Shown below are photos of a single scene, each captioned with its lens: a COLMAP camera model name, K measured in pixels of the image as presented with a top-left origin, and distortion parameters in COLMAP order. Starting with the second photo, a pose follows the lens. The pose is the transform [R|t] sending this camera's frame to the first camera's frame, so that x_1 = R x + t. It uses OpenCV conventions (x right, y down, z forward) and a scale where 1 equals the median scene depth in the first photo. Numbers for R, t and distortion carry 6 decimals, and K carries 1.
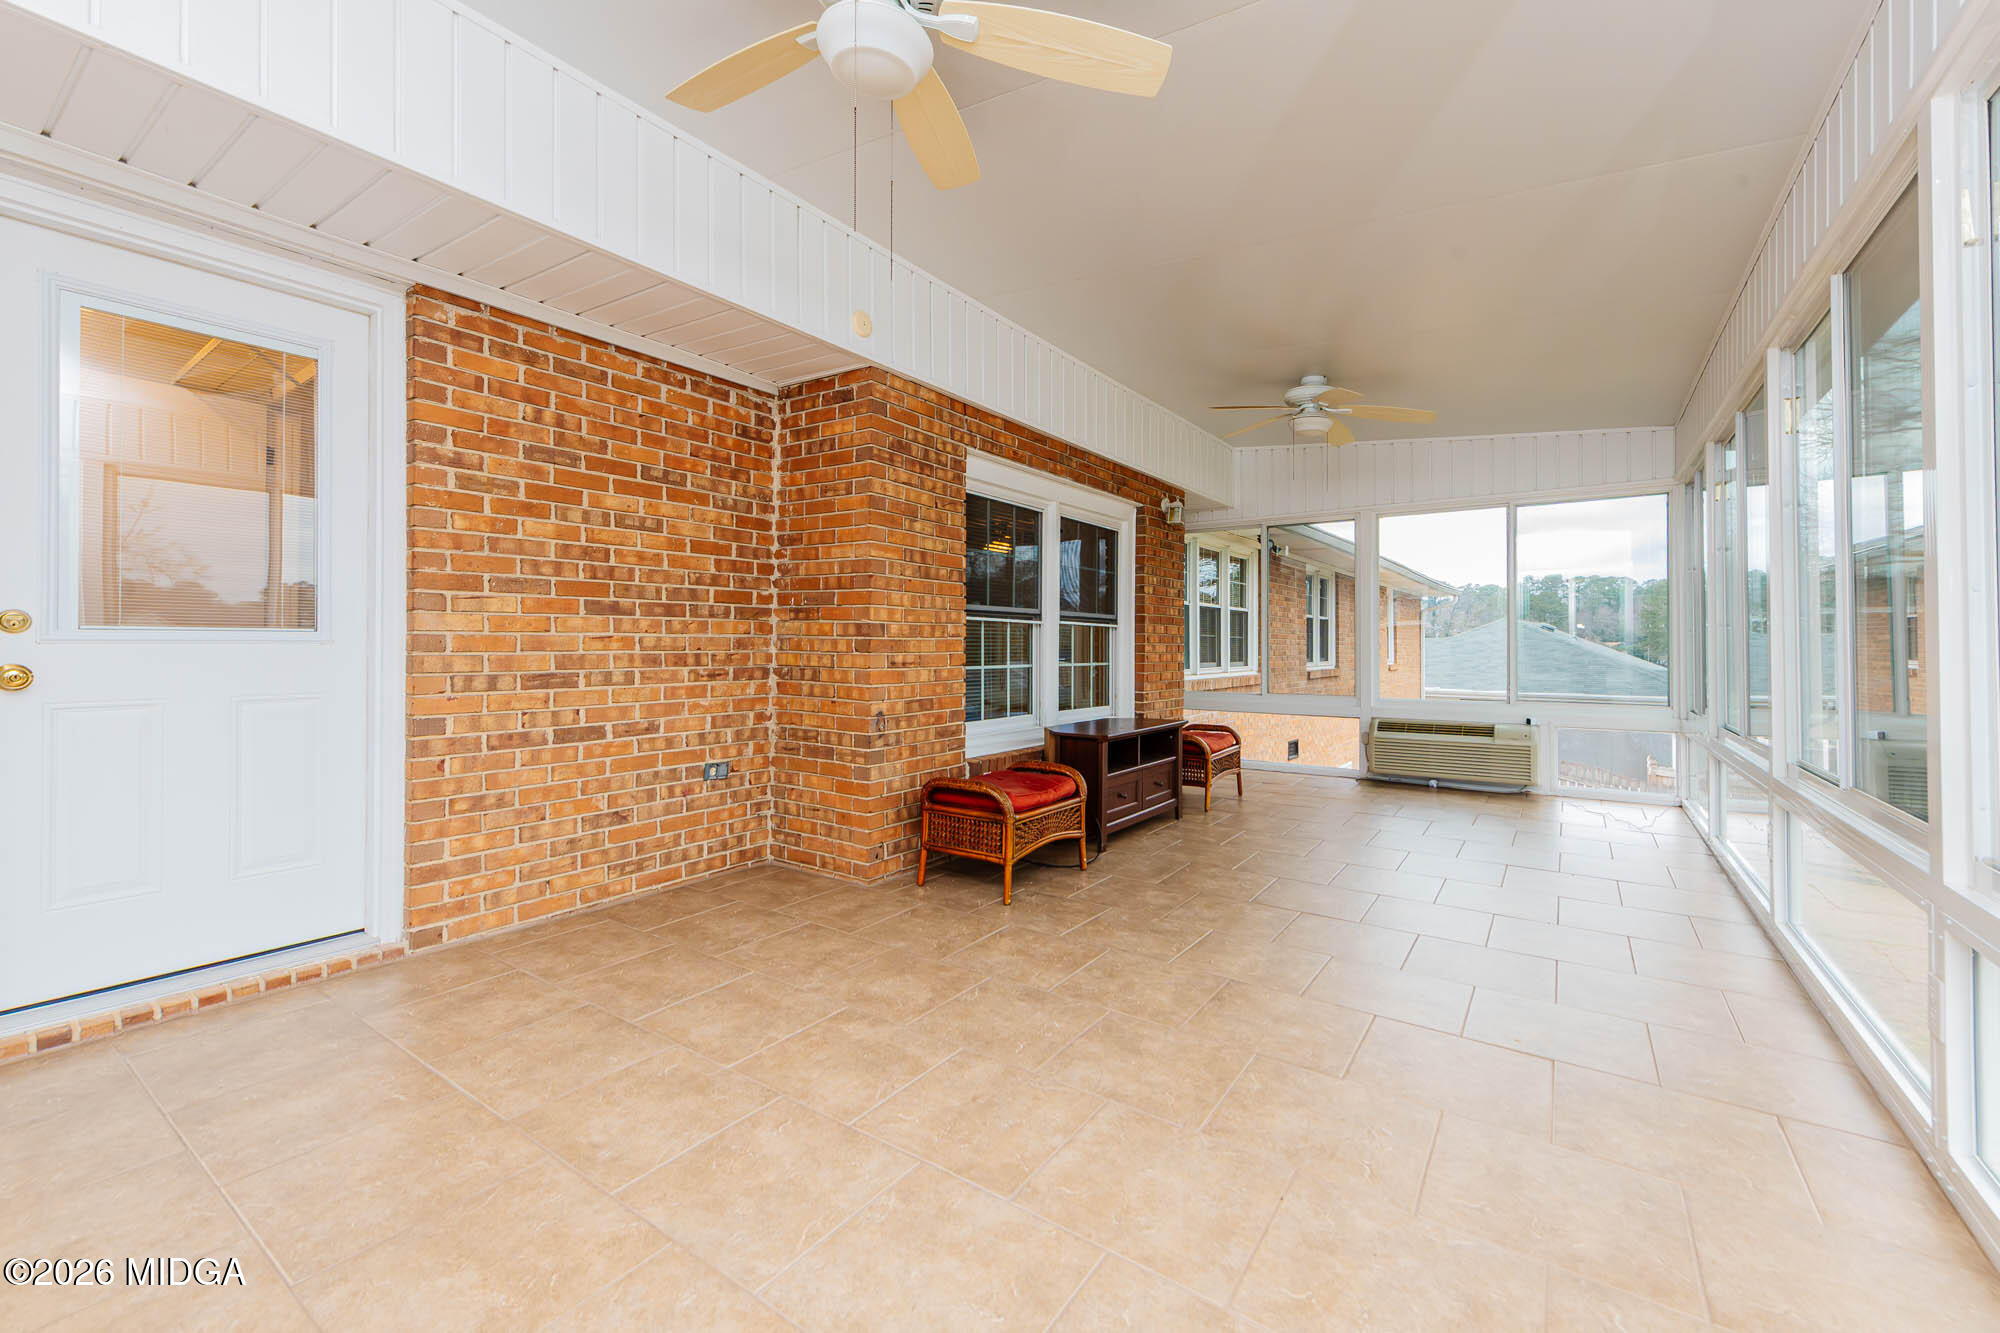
lens RADIAL K [[818.6, 0, 1000.8], [0, 818.6, 632.8], [0, 0, 1]] dist [0.017442, -0.000080]
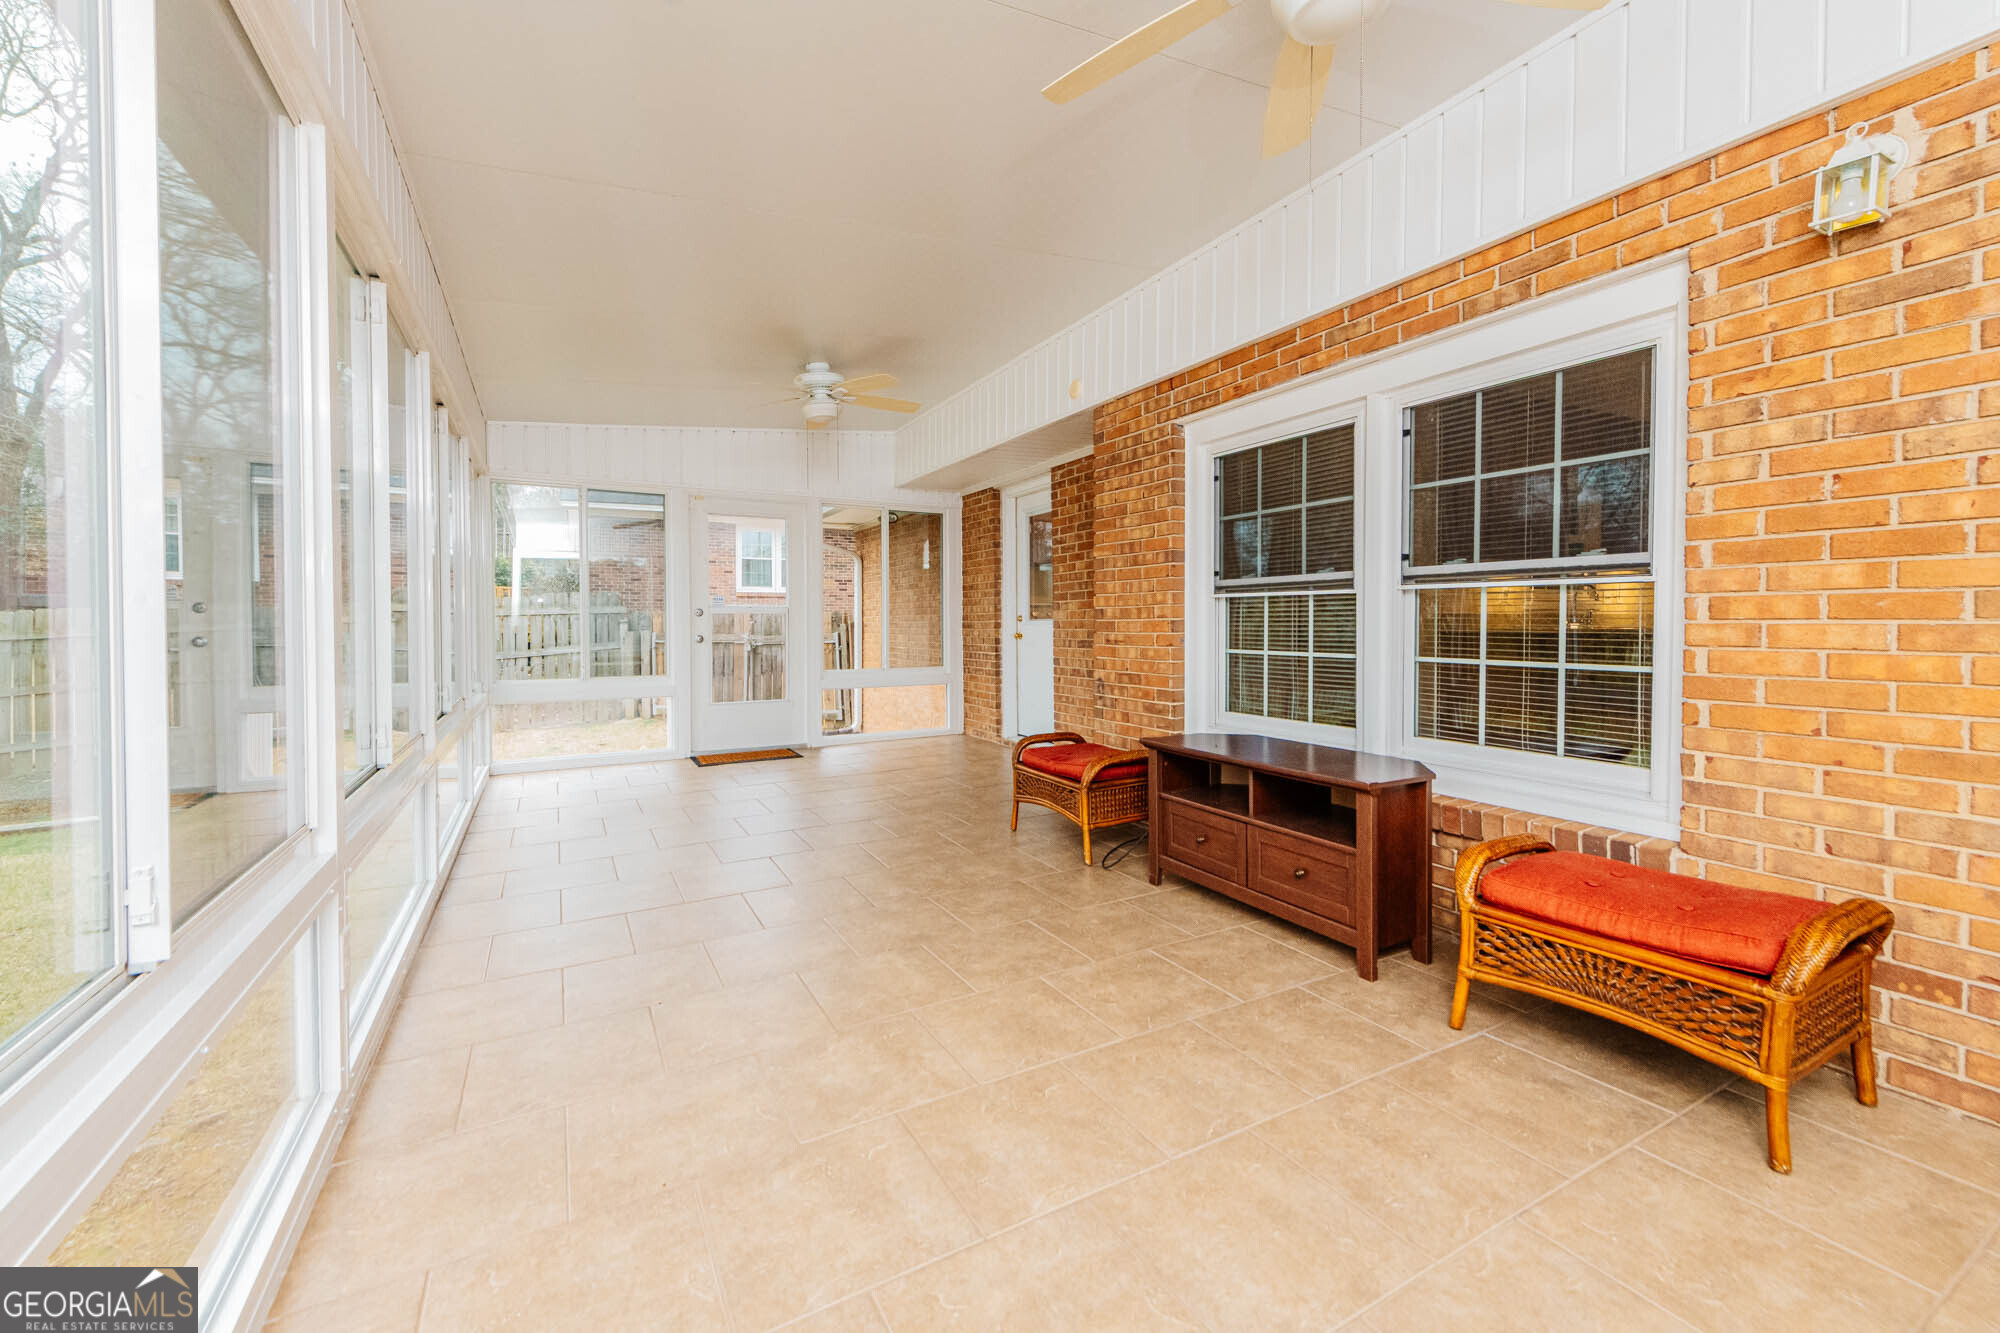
lens RADIAL K [[818.6, 0, 1000.8], [0, 818.6, 632.8], [0, 0, 1]] dist [0.017442, -0.000080]
pose [[-0.453182, 0.008681, -0.891376, 1.035056], [0.014514, 0.999892, 0.002359, 0.020482], [0.891300, -0.011869, -0.453259, 1.413503]]
